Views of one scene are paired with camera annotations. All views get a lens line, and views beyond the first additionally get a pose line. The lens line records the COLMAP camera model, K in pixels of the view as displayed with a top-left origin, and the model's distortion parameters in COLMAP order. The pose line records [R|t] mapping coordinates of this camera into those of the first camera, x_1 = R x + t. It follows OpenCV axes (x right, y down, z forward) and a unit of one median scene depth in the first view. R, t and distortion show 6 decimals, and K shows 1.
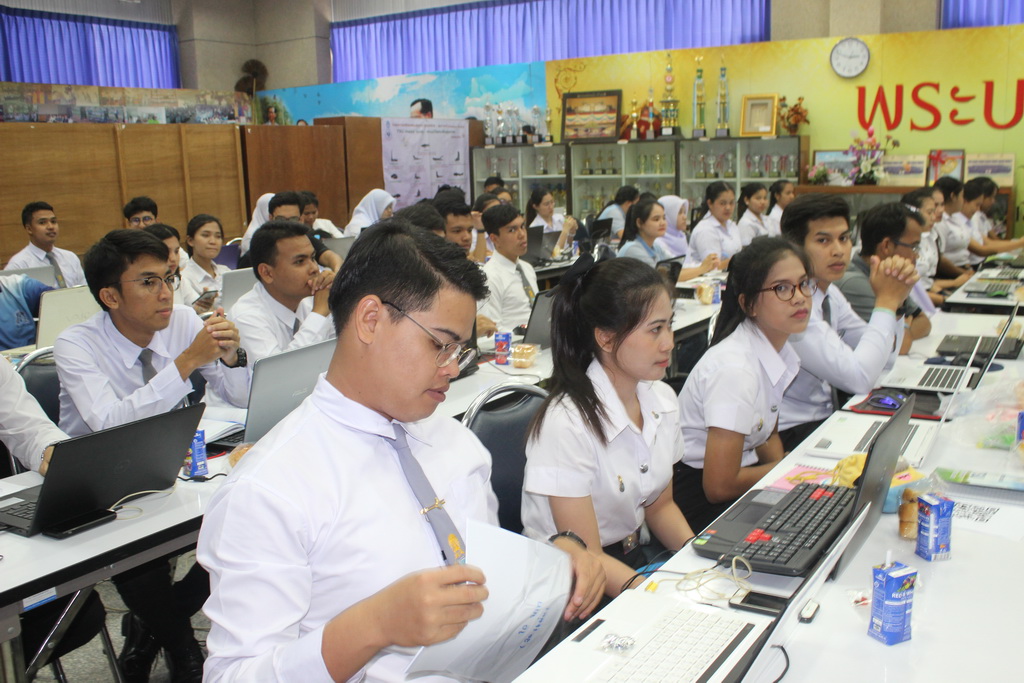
lens RADIAL K [[951.0, 0, 504.7], [0, 951.0, 346.9], [0, 0, 1]] dist [-0.087217, 0.000000]
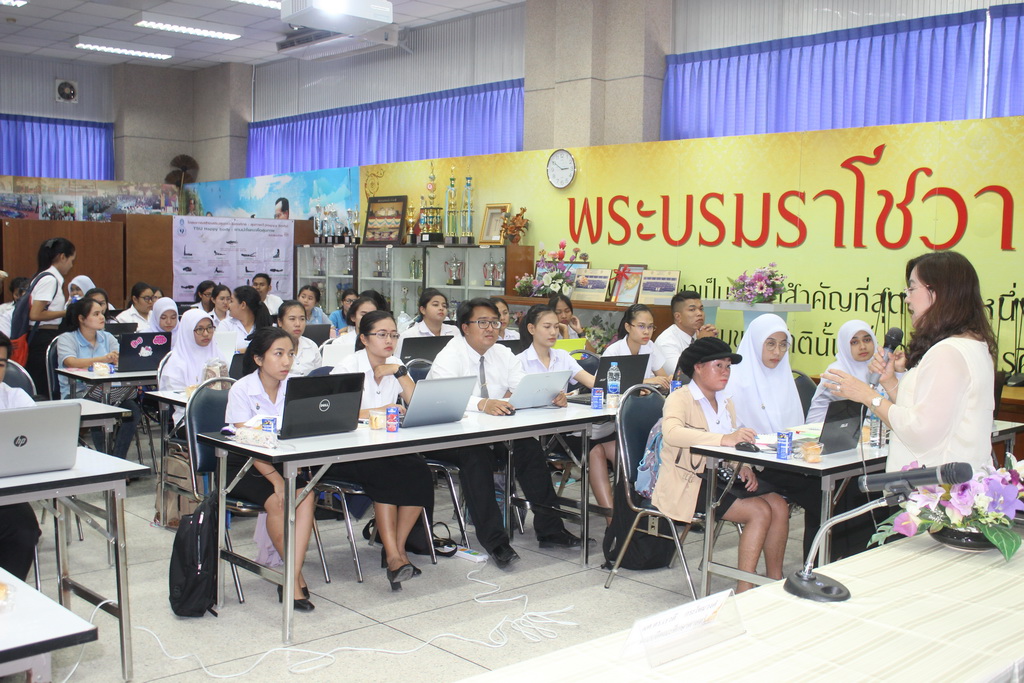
lens RADIAL K [[1067.3, 0, 505.0], [0, 1067.3, 345.8], [0, 0, 1]] dist [-0.072243, 0.000000]
pose [[0.964972, 0.067268, -0.253581, 0.543757], [-0.094057, 0.991021, -0.095032, -0.010074], [0.244912, 0.115554, 0.962635, -0.075459]]
